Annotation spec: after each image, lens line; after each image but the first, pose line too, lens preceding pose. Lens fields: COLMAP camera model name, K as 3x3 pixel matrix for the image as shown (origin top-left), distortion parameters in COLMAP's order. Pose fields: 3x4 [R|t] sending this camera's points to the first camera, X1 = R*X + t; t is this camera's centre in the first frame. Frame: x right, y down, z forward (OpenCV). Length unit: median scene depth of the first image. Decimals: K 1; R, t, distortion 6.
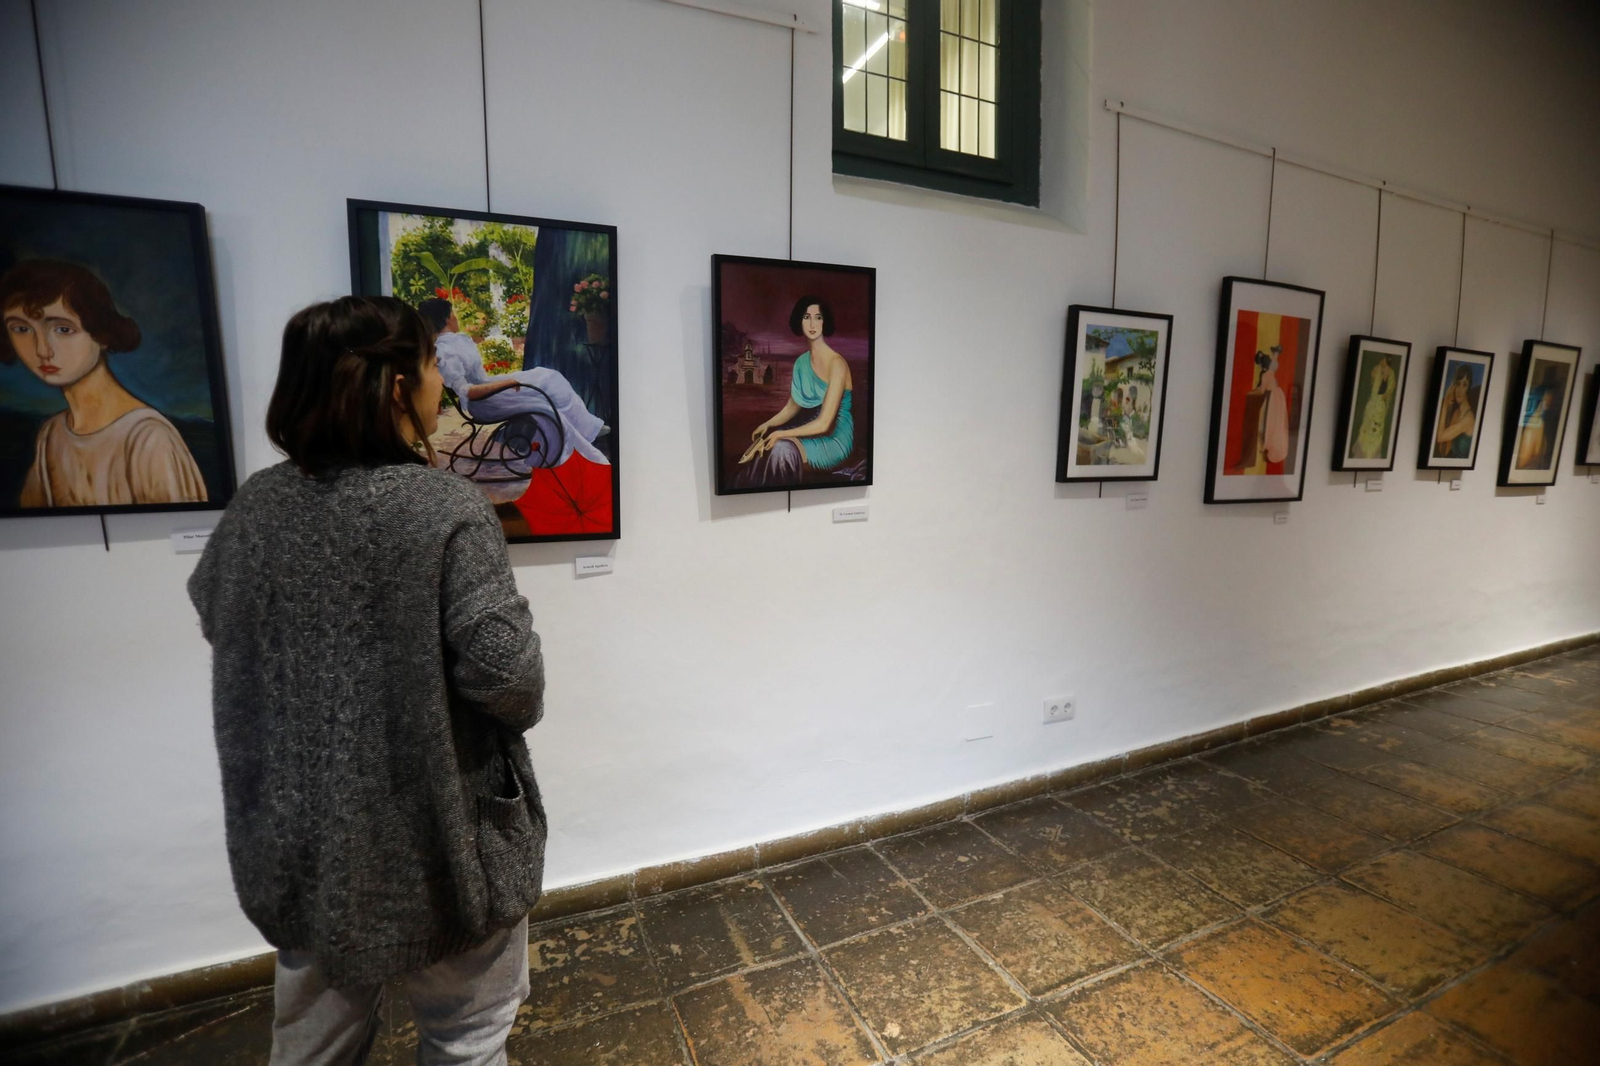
lens RADIAL K [[731.9, 0, 794.8], [0, 731.9, 532.0], [0, 0, 1]] dist [-0.074862, 0.028087]
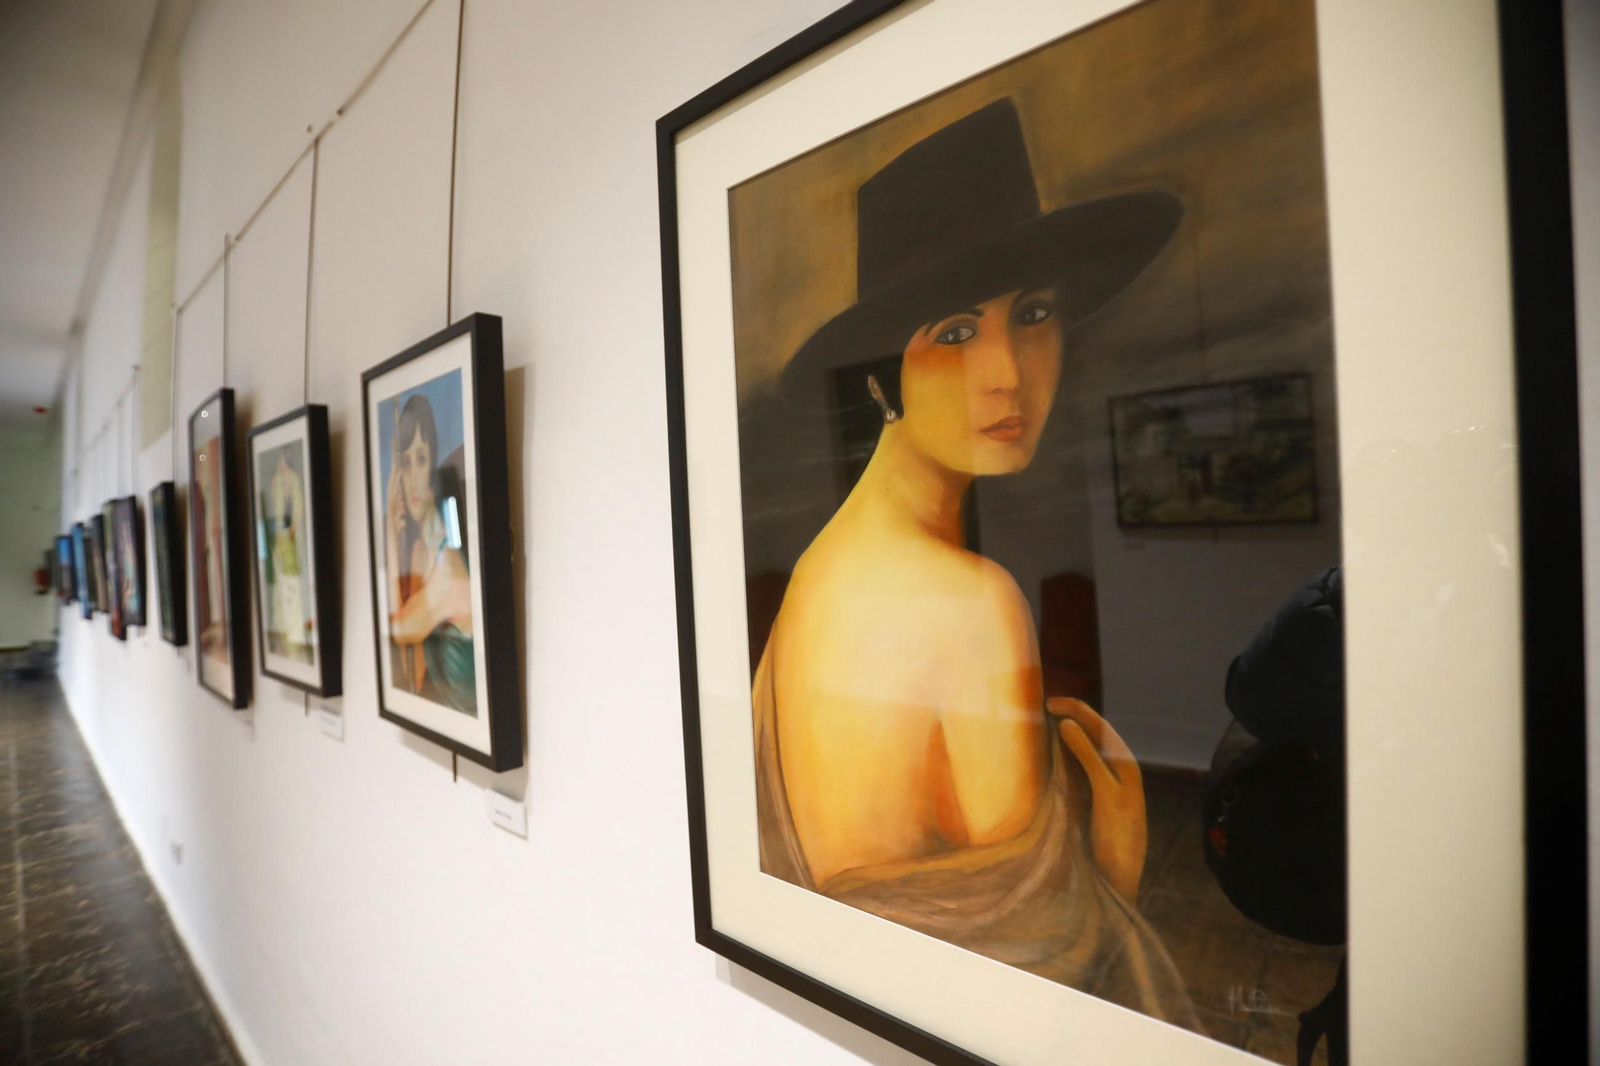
lens RADIAL K [[731.9, 0, 799.8], [0, 731.9, 546.6], [0, 0, 1]] dist [-0.074862, 0.028087]
pose [[0.426804, -0.027056, -0.903939, 2.248300], [-0.095643, 0.992596, -0.074869, -0.286506], [0.899272, 0.118410, 0.421056, 1.759968]]
